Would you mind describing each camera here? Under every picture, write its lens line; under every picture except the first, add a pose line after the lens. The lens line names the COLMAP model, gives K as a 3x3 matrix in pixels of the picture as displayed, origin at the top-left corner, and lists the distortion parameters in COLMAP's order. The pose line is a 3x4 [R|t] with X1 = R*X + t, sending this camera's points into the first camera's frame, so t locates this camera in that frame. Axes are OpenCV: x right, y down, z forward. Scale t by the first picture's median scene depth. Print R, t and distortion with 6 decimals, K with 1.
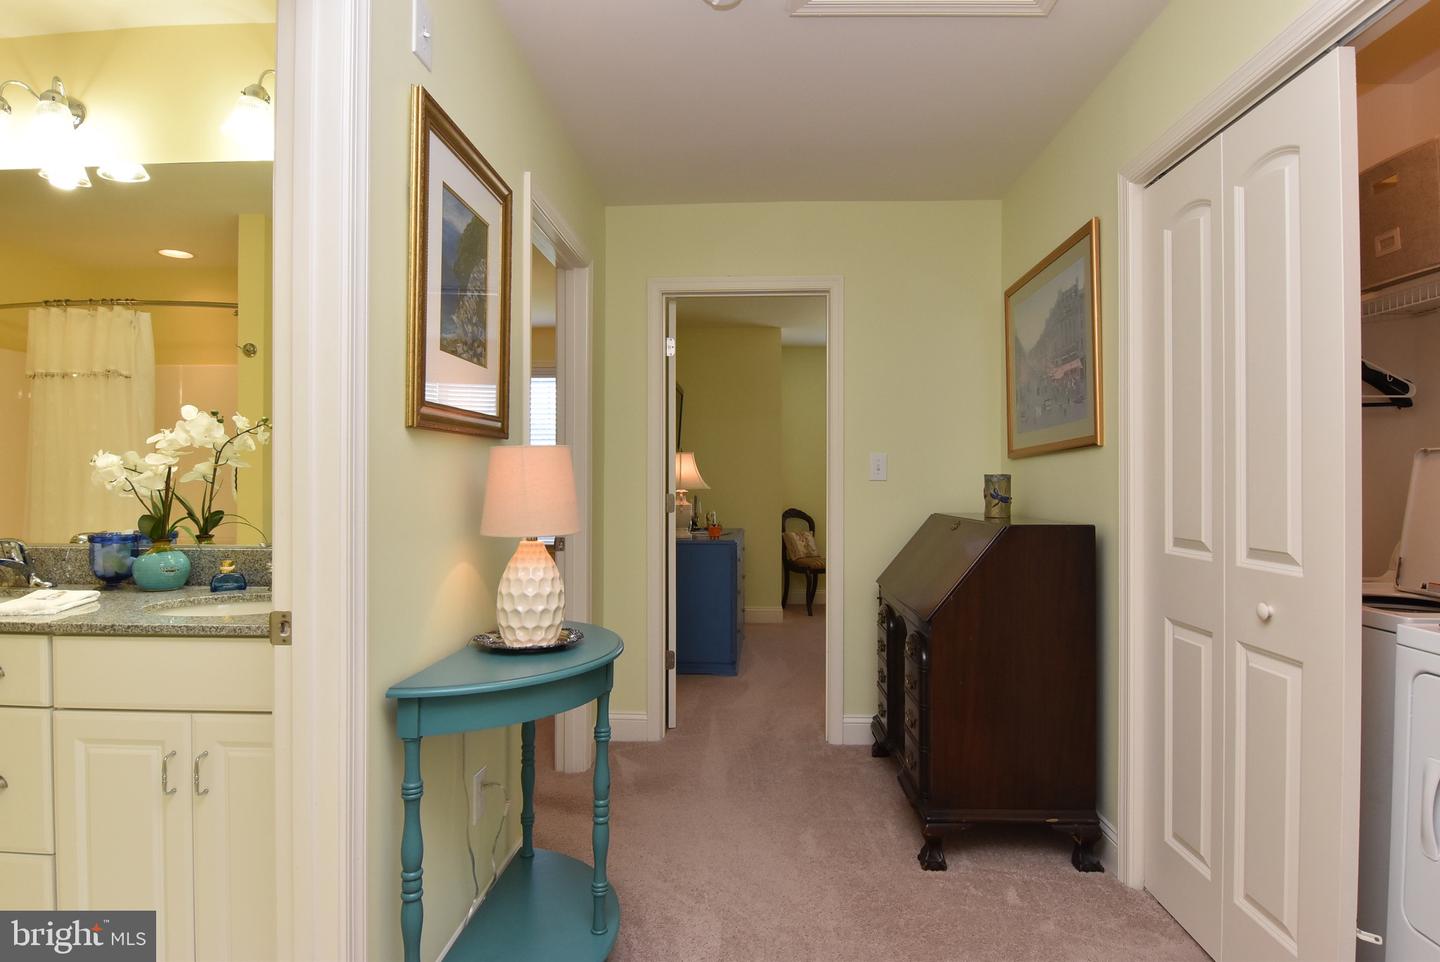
lens RADIAL K [[761.2, 0, 728.7], [0, 761.2, 481.7], [0, 0, 1]] dist [-0.001499, -0.013284]
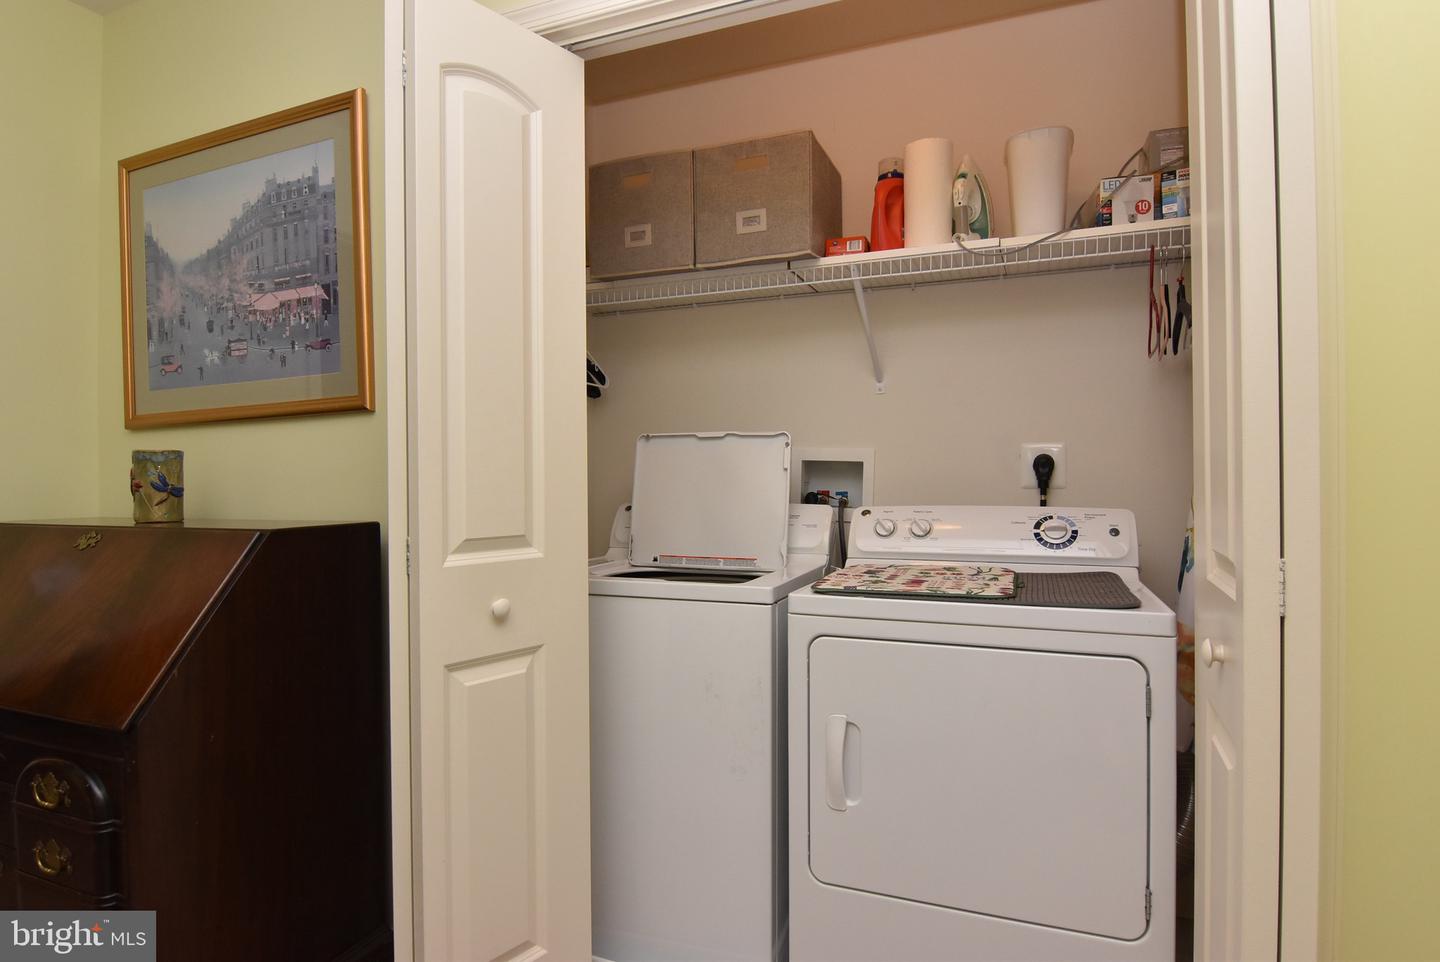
lens RADIAL K [[761.2, 0, 716.3], [0, 761.2, 480.2], [0, 0, 1]] dist [-0.001499, -0.013284]
pose [[0.332302, -0.004585, 0.943162, -0.072677], [0.007240, 0.999971, 0.002310, 0.017321], [-0.943145, 0.006061, 0.332326, 0.433058]]
